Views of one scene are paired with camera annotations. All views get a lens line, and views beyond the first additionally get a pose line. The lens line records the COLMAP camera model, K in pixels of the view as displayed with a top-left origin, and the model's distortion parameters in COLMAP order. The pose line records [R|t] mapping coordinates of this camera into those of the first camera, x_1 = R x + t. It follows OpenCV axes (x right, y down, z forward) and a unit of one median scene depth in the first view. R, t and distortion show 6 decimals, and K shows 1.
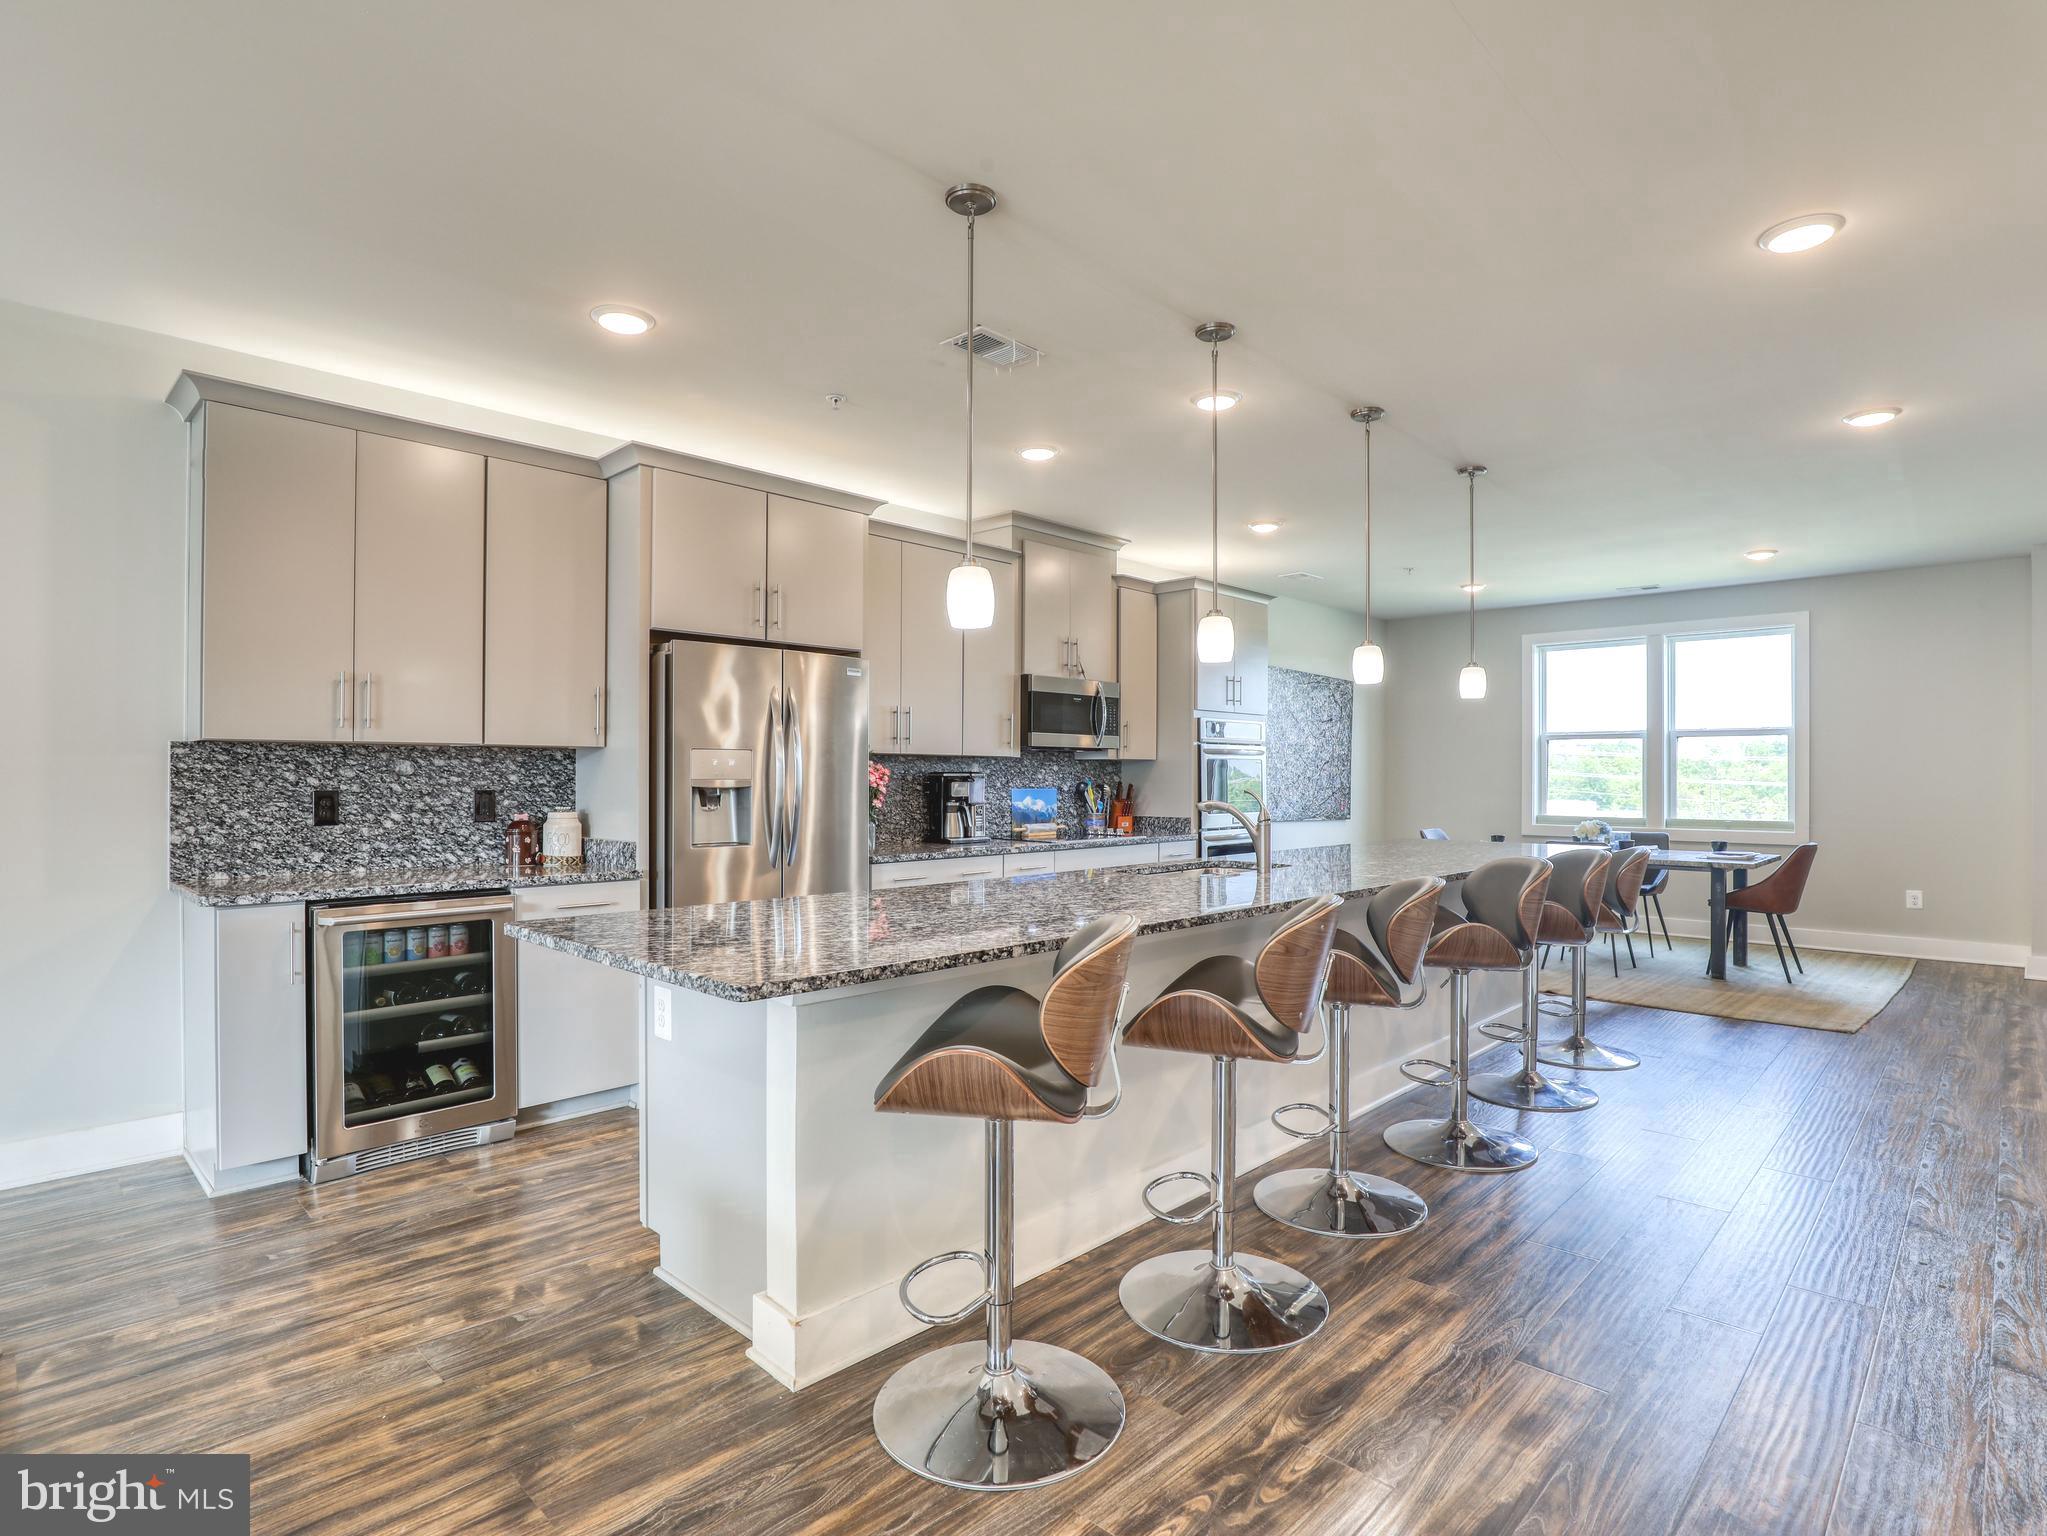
lens RADIAL K [[1046.7, 0, 971.2], [0, 1046.7, 770.4], [0, 0, 1]] dist [-0.020169, -0.000207]
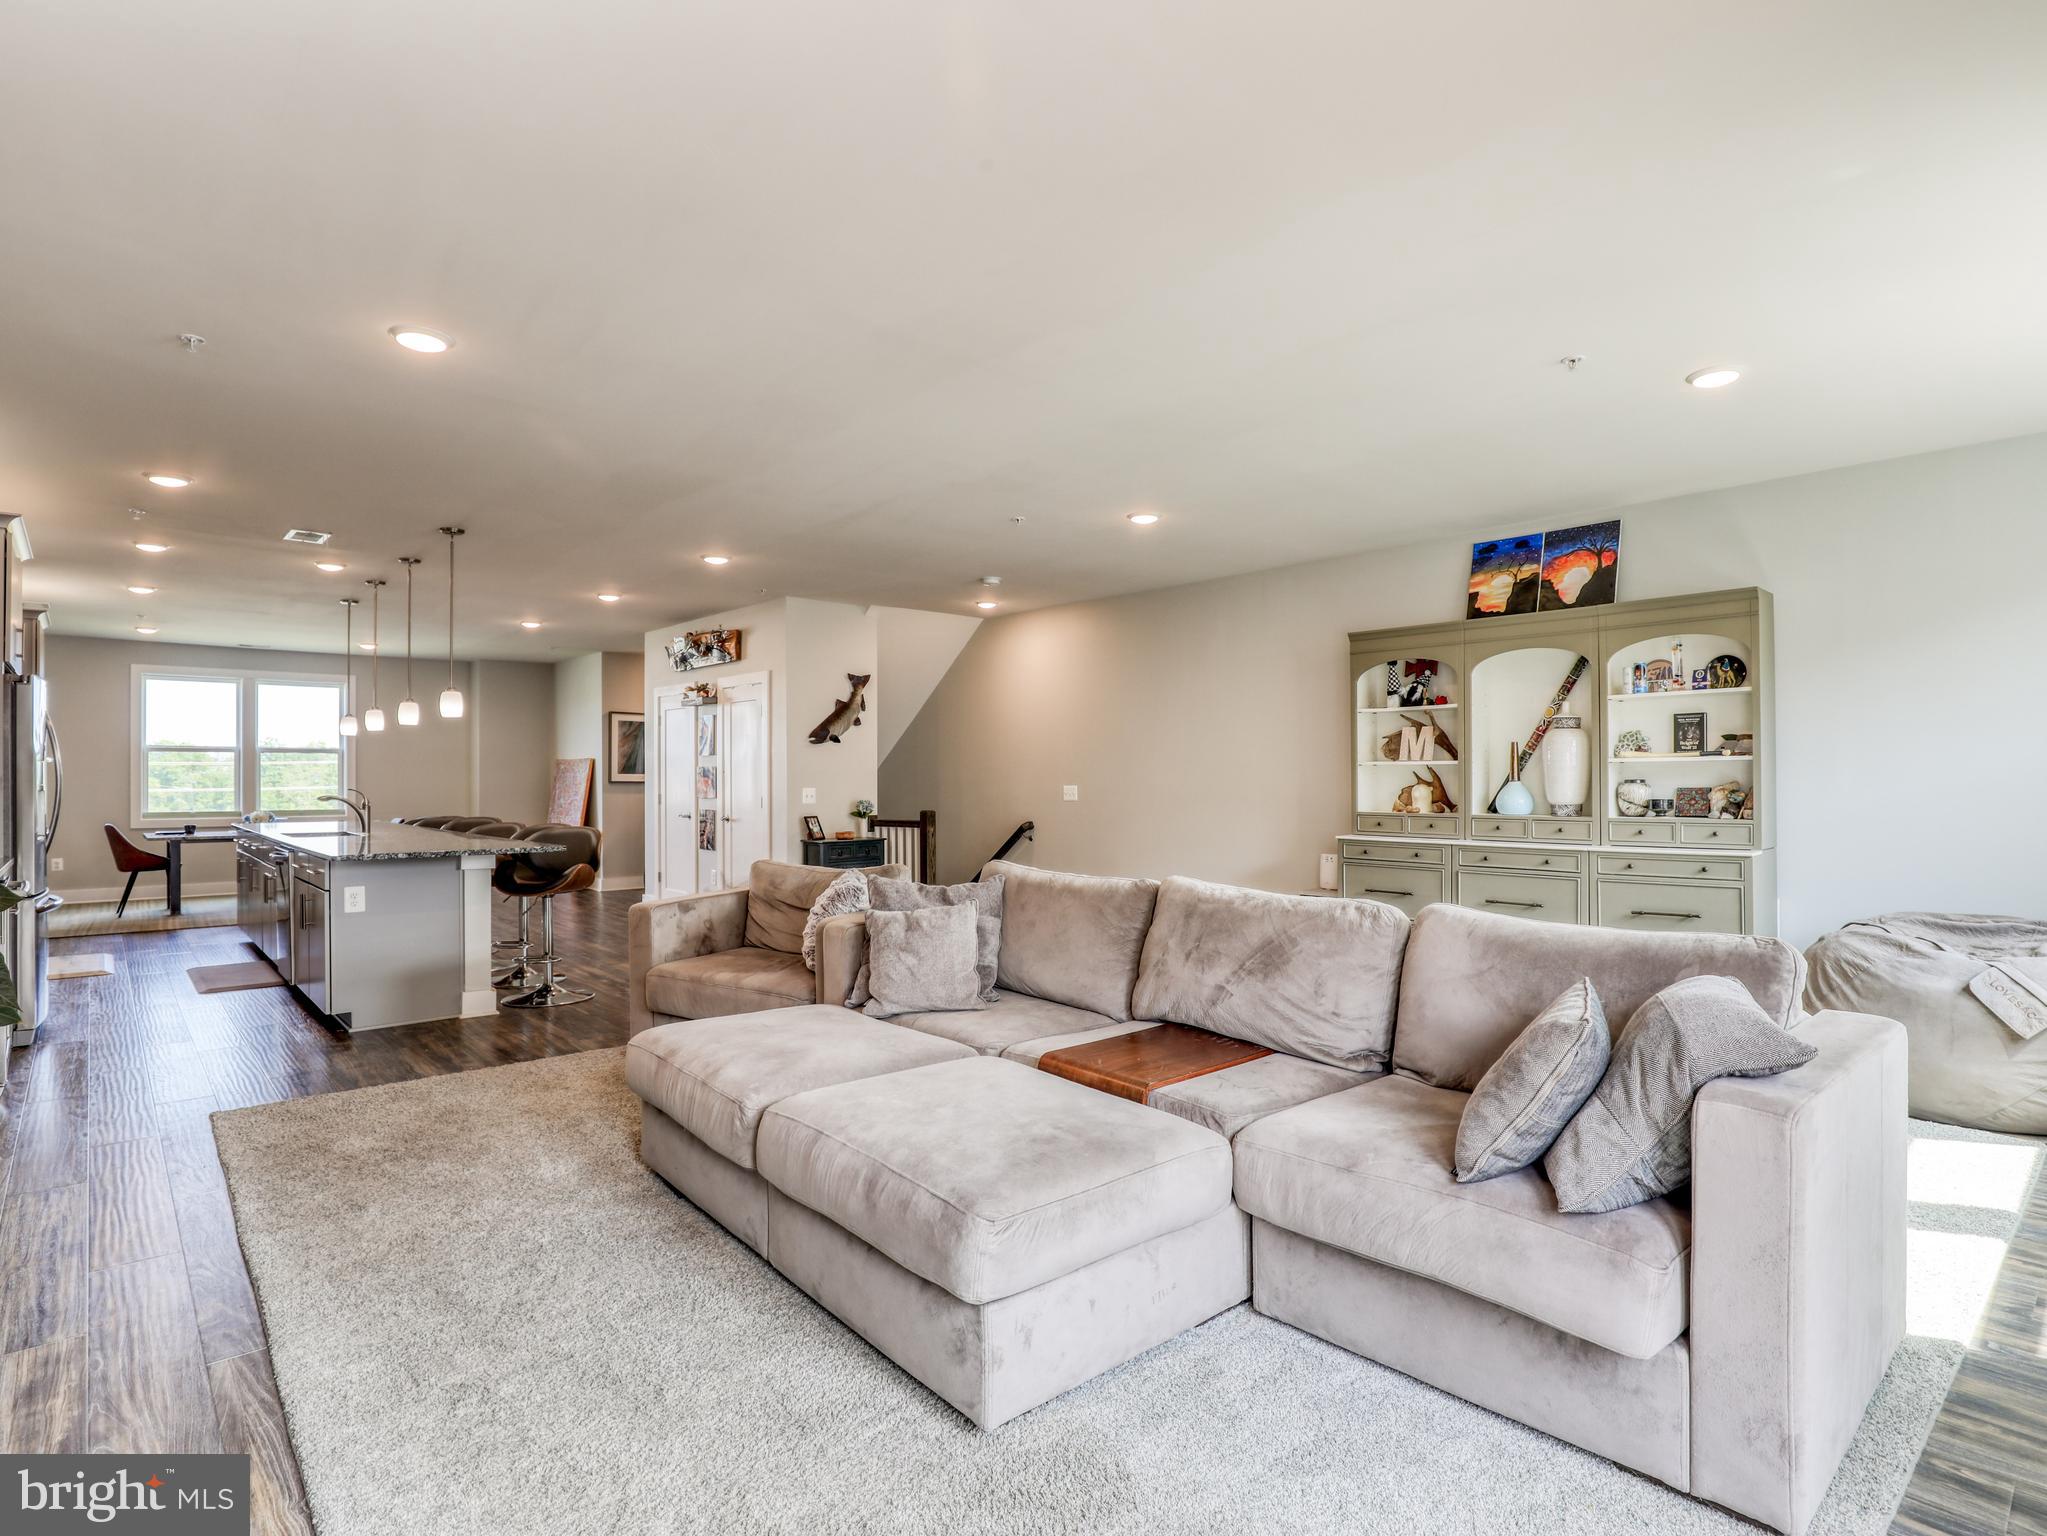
lens RADIAL K [[1068.3, 0, 1050.3], [0, 1068.3, 772.5], [0, 0, 1]] dist [-0.001831, -0.000150]
pose [[0.047501, 0.003062, 0.998866, -0.951398], [-0.002505, 0.999993, -0.002947, -0.004275], [-0.998868, -0.002362, 0.047508, -0.185993]]
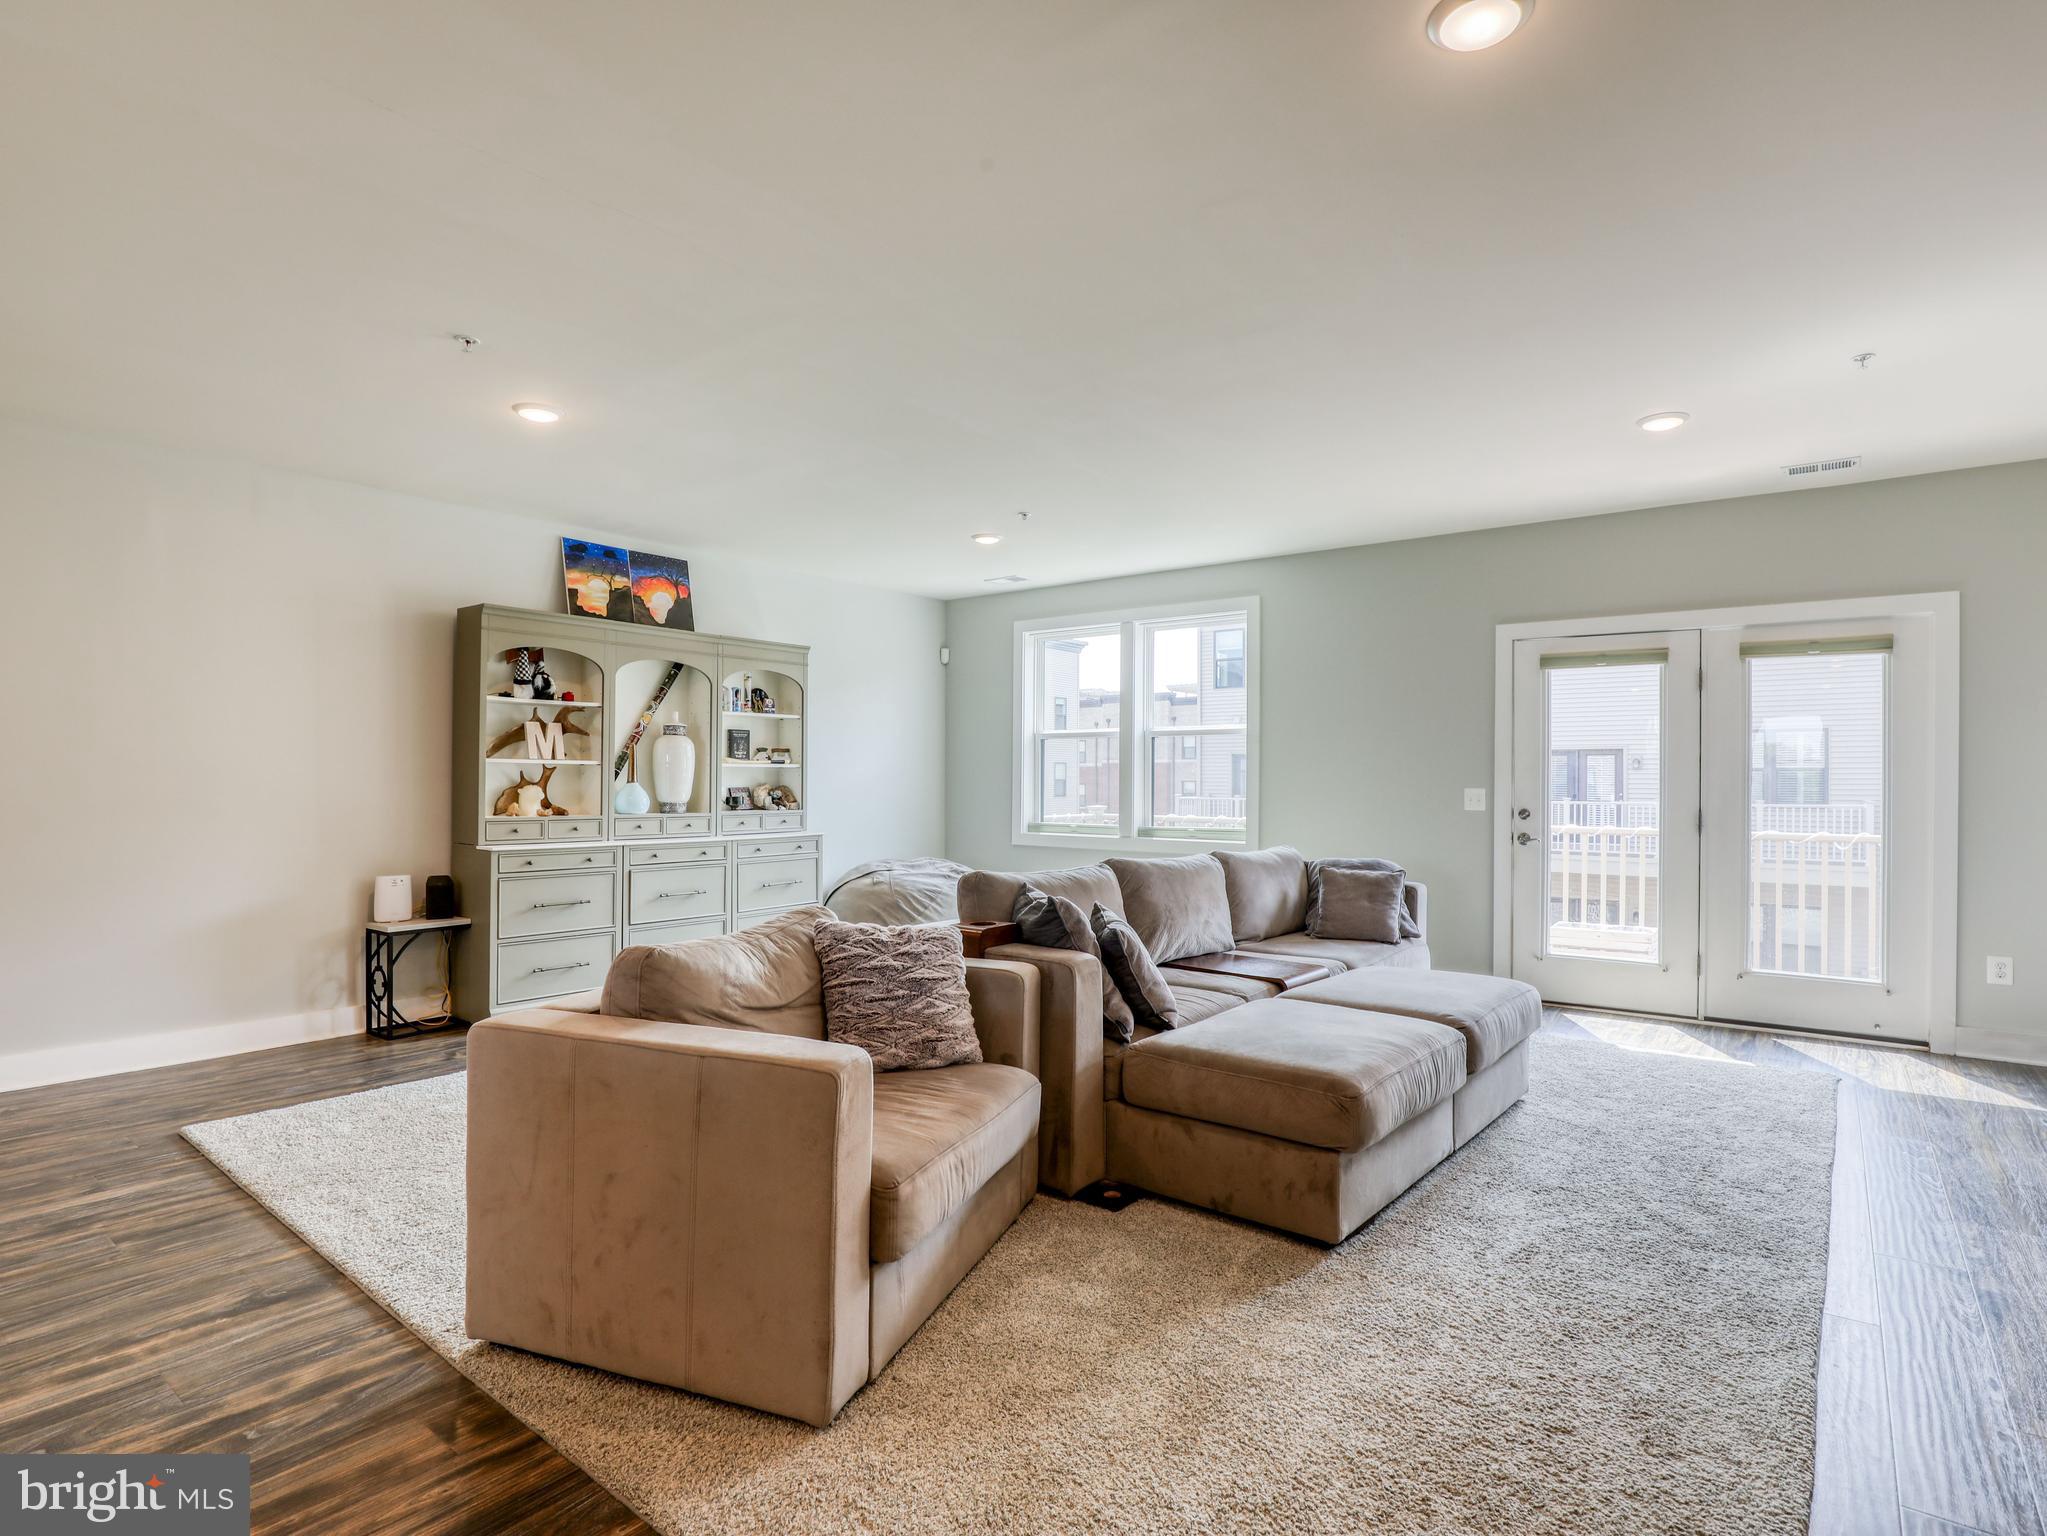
lens RADIAL K [[1048.4, 0, 1018.1], [0, 1048.4, 776.6], [0, 0, 1]] dist [-0.028853, 0.001072]
pose [[-0.992485, -0.007142, -0.122155, -0.221458], [-0.005951, 0.999931, -0.010113, 0.002463], [0.122219, -0.009310, -0.992459, 0.460051]]
